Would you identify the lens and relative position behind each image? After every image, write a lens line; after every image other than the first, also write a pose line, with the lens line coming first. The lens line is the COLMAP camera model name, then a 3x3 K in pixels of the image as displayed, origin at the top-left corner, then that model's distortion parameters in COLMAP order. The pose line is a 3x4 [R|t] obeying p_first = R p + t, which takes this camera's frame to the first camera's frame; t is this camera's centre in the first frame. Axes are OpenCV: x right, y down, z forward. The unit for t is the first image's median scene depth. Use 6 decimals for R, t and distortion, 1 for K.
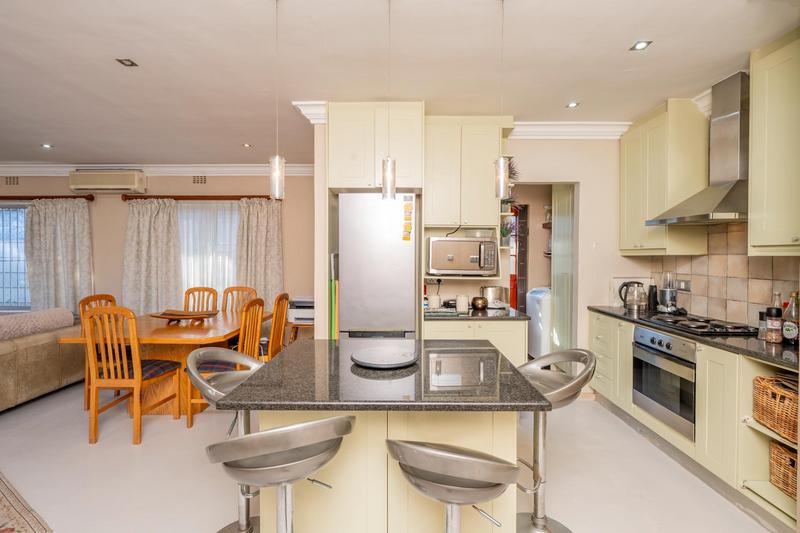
lens RADIAL K [[361.9, 0, 411.2], [0, 361.9, 262.9], [0, 0, 1]] dist [-0.014404, 0.003610]
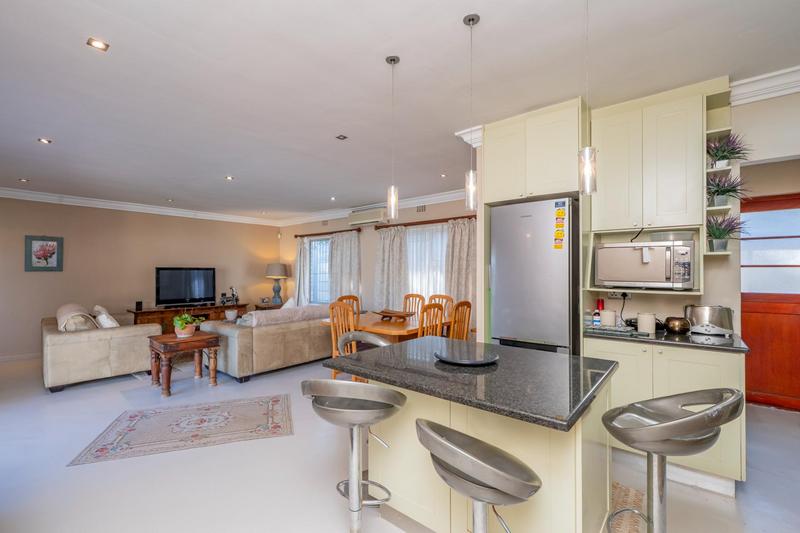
lens RADIAL K [[361.9, 0, 401.1], [0, 361.9, 270.3], [0, 0, 1]] dist [-0.014404, 0.003610]
pose [[0.761795, -0.006099, -0.647789, 0.226470], [-0.012346, 0.999637, -0.023931, 0.017839], [0.647700, 0.026228, 0.761444, 0.013887]]
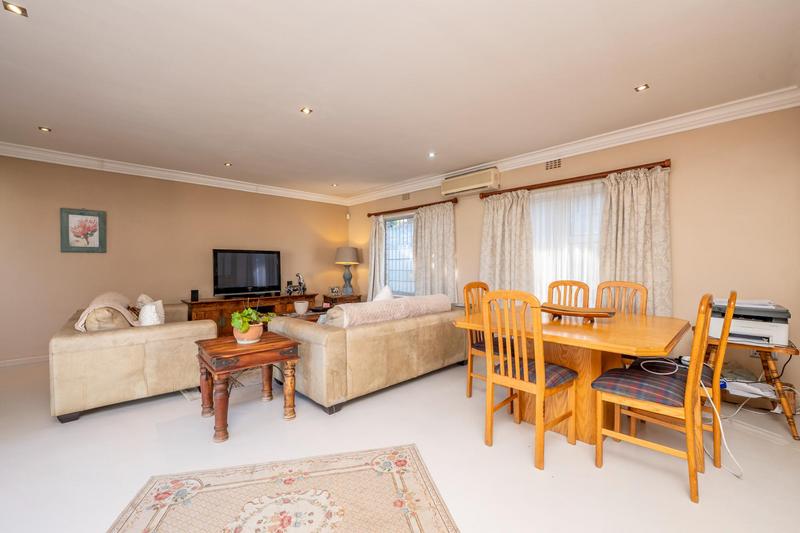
lens RADIAL K [[338.3, 0, 399.1], [0, 338.3, 272.3], [0, 0, 1]] dist [-0.000915, -0.000343]
pose [[0.682616, 0.010851, -0.730696, -0.310638], [-0.012871, 0.999913, 0.002825, 0.057054], [0.730663, 0.007476, 0.682697, 0.192442]]
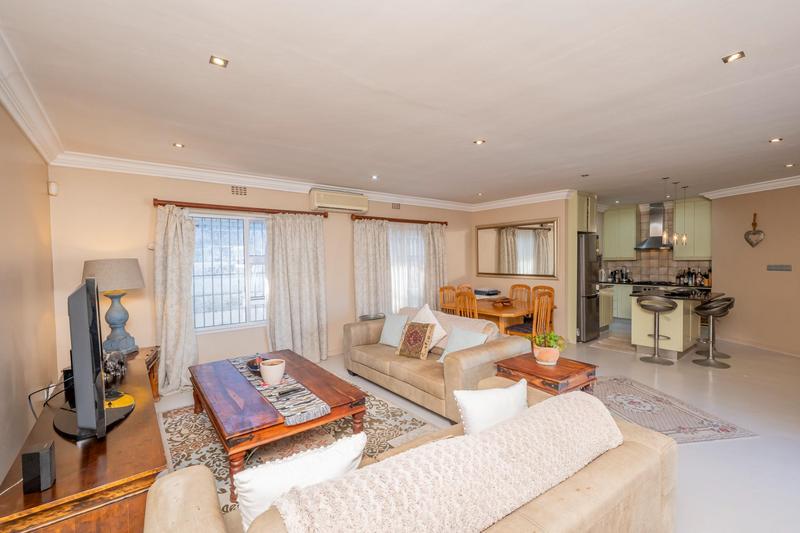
lens RADIAL K [[338.3, 0, 412.9], [0, 338.3, 269.0], [0, 0, 1]] dist [-0.000915, -0.000343]
pose [[0.779352, -0.033538, 0.625688, -1.773669], [0.026261, 0.999437, 0.020861, -0.039471], [-0.626036, 0.000173, 0.779794, 0.024147]]
